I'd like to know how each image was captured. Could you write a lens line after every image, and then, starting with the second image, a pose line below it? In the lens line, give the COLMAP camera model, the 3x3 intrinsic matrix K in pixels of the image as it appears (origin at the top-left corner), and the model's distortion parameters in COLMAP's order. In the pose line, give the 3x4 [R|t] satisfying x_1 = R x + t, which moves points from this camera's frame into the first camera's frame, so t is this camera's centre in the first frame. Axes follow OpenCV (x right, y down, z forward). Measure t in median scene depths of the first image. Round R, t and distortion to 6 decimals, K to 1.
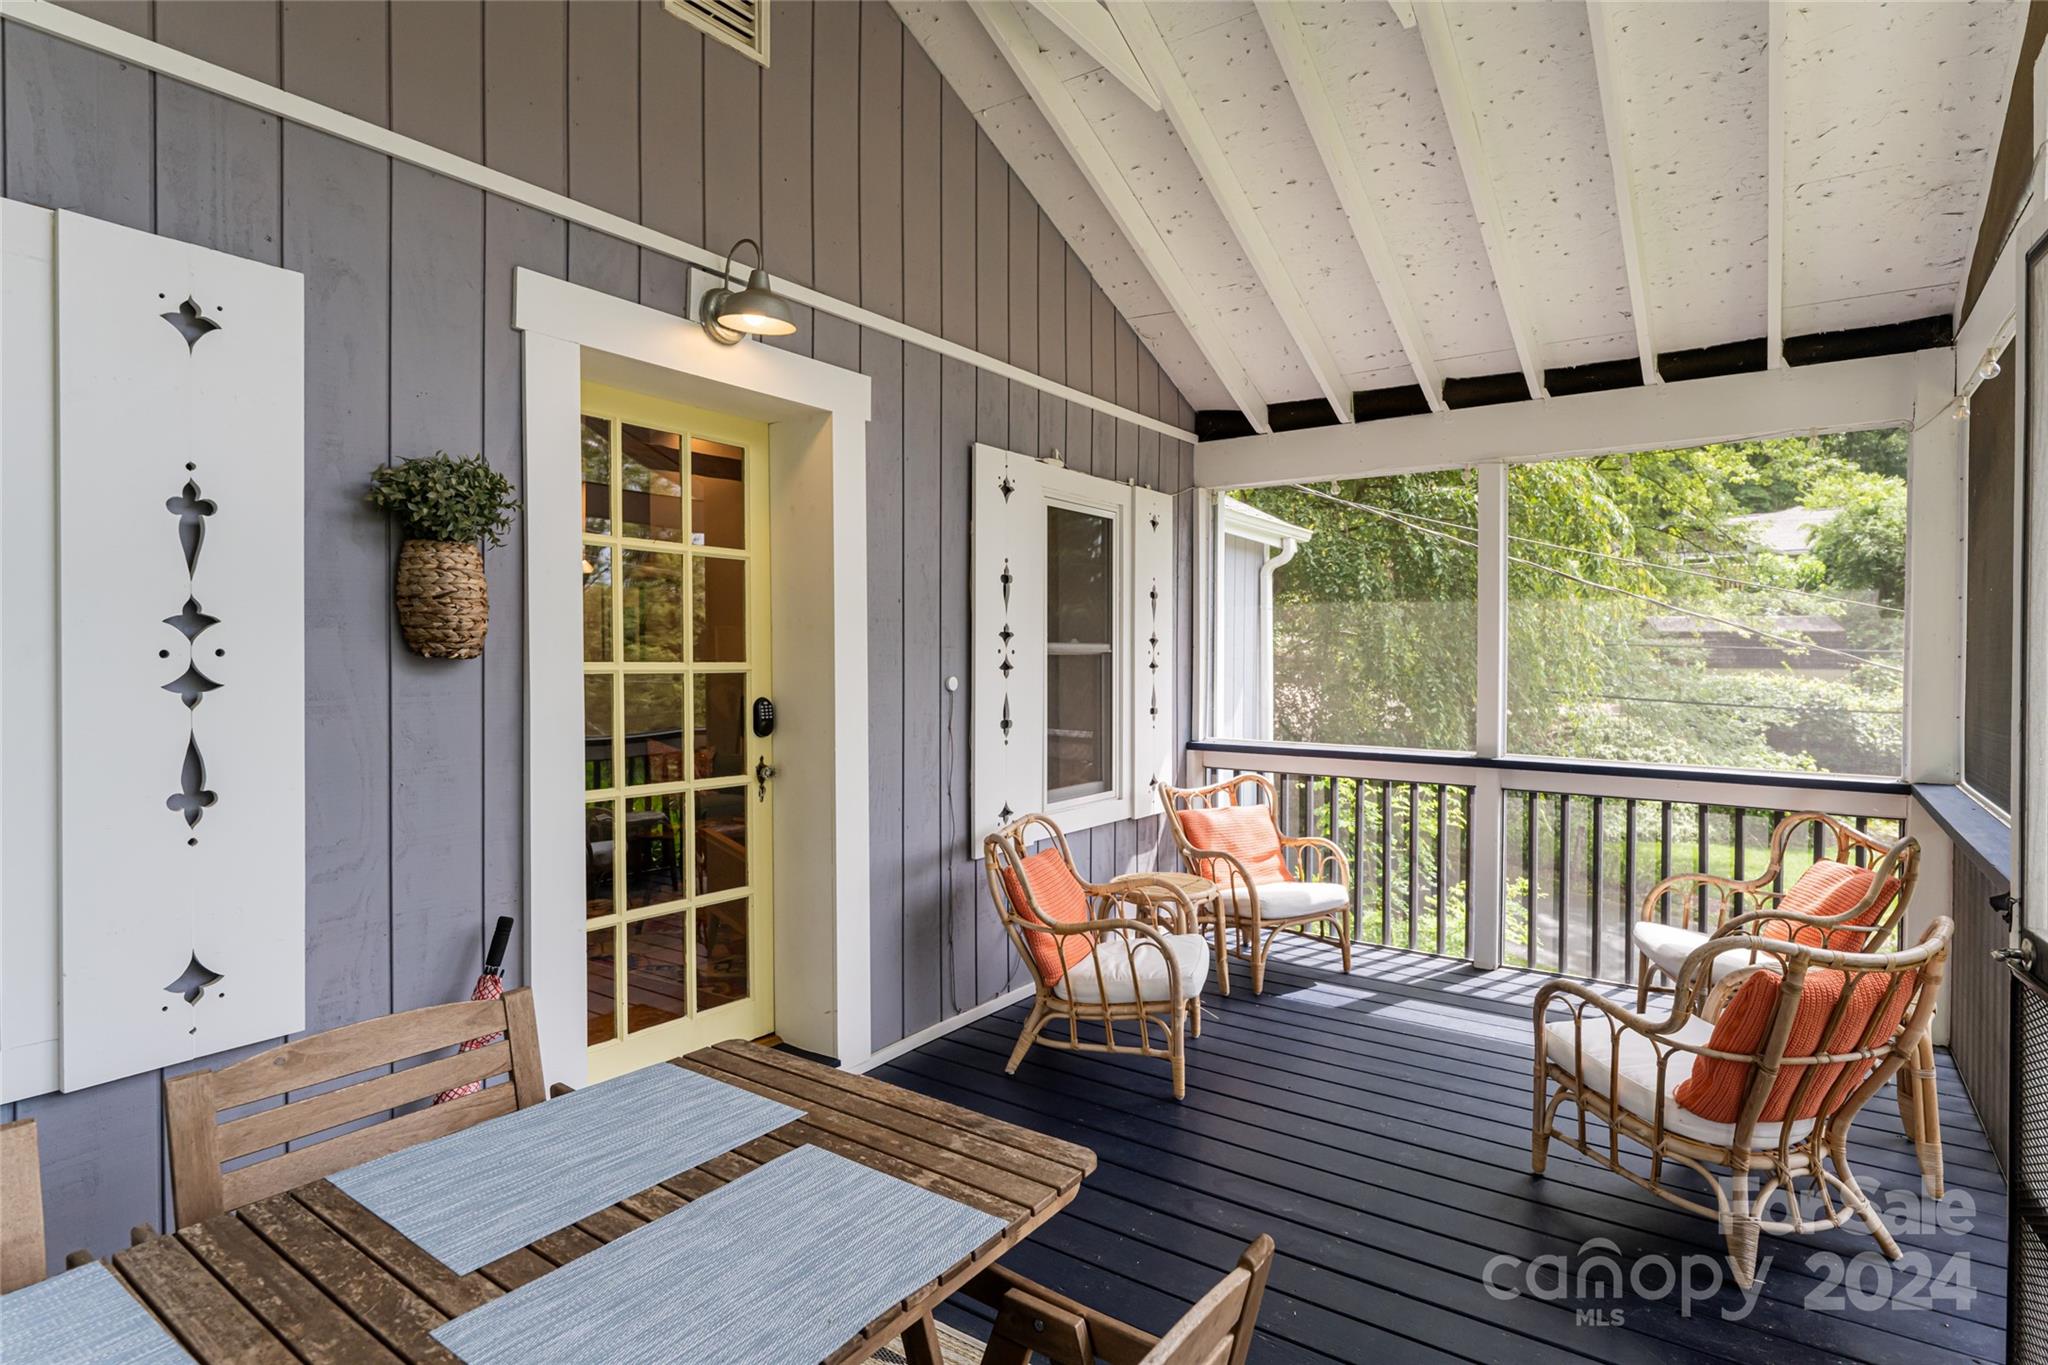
lens RADIAL K [[1026.9, 0, 1024.0], [0, 1026.9, 682.5], [0, 0, 1]] dist [0.000982, 0.000406]
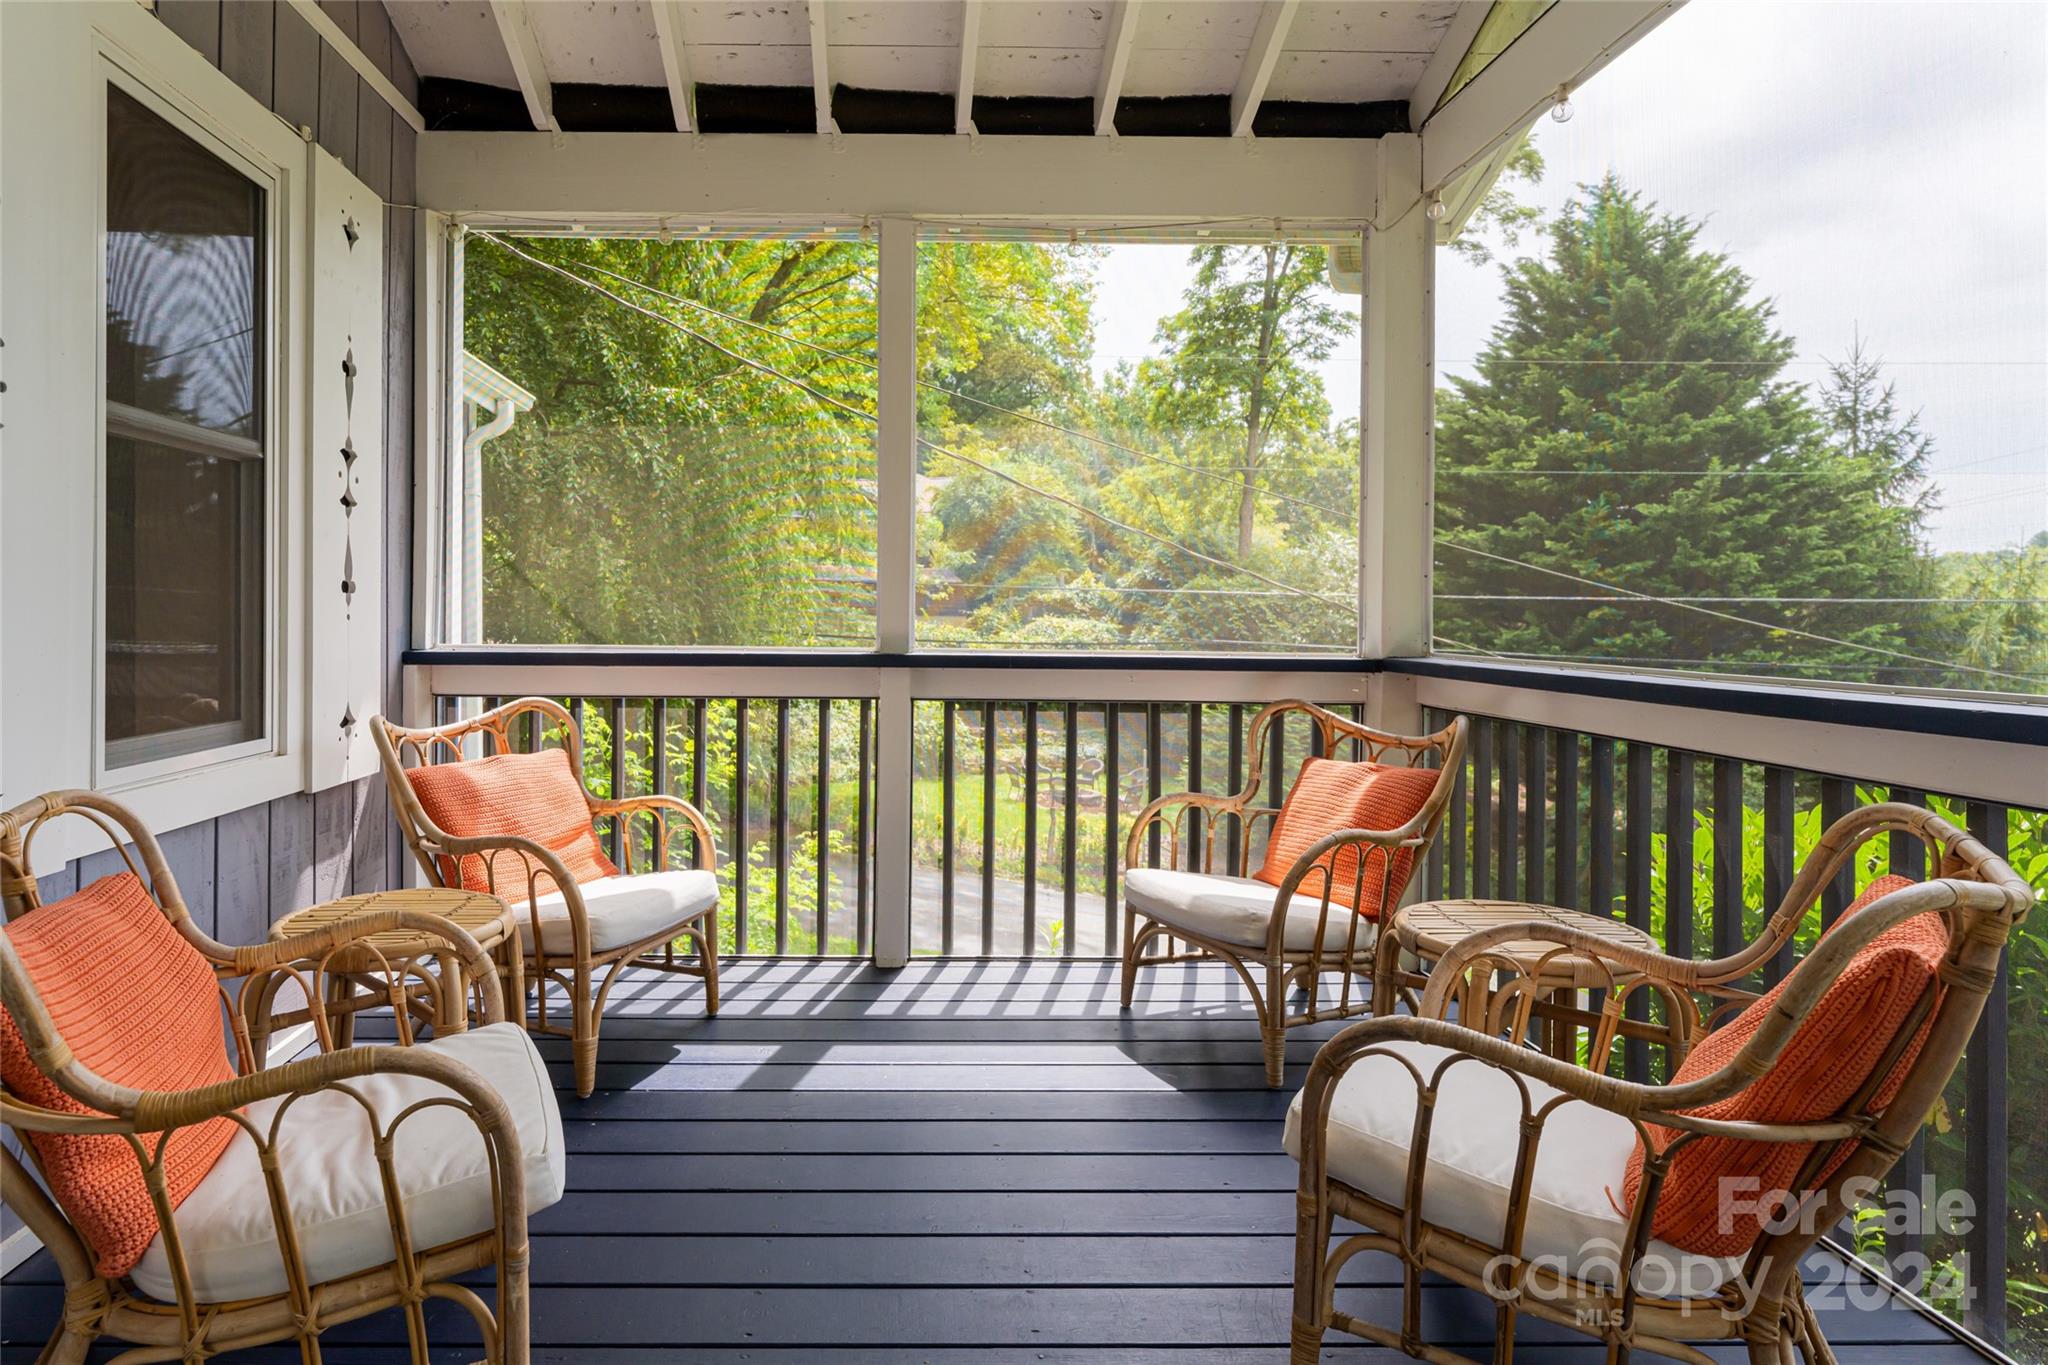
lens RADIAL K [[1327.5, 0, 1022.7], [0, 1327.5, 581.0], [0, 0, 1]] dist [0.002499, 0.000310]
pose [[0.809720, 0.001003, 0.586816, 0.005768], [0.007794, 0.999892, -0.012463, 0.040817], [-0.586765, 0.014665, 0.809624, 0.267987]]
